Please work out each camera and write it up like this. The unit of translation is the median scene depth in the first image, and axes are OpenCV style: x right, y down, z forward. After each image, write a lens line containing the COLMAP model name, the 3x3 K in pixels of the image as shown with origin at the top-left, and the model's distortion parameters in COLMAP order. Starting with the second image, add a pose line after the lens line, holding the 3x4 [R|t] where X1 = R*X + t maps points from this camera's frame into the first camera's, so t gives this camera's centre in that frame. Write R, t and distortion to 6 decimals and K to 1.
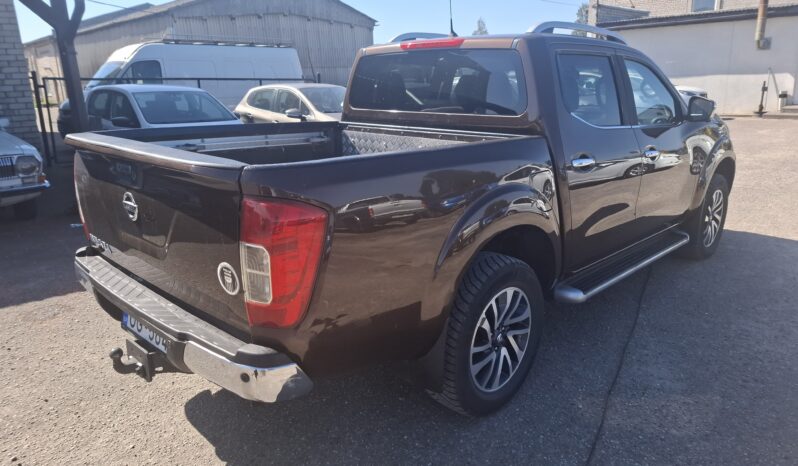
lens RADIAL K [[569.7, 0, 401.2], [0, 569.7, 235.6], [0, 0, 1]] dist [0.061094, -0.072822]
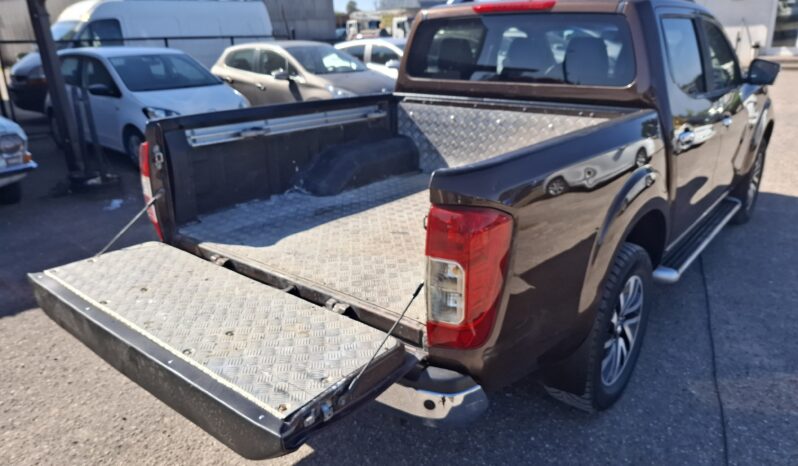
lens RADIAL K [[569.7, 0, 379.7], [0, 569.7, 237.6], [0, 0, 1]] dist [0.061094, -0.072822]
pose [[0.996536, -0.040564, 0.072601, -0.213737], [0.034384, 0.995836, 0.084431, -0.048665], [-0.075724, -0.081642, 0.993781, 0.071764]]
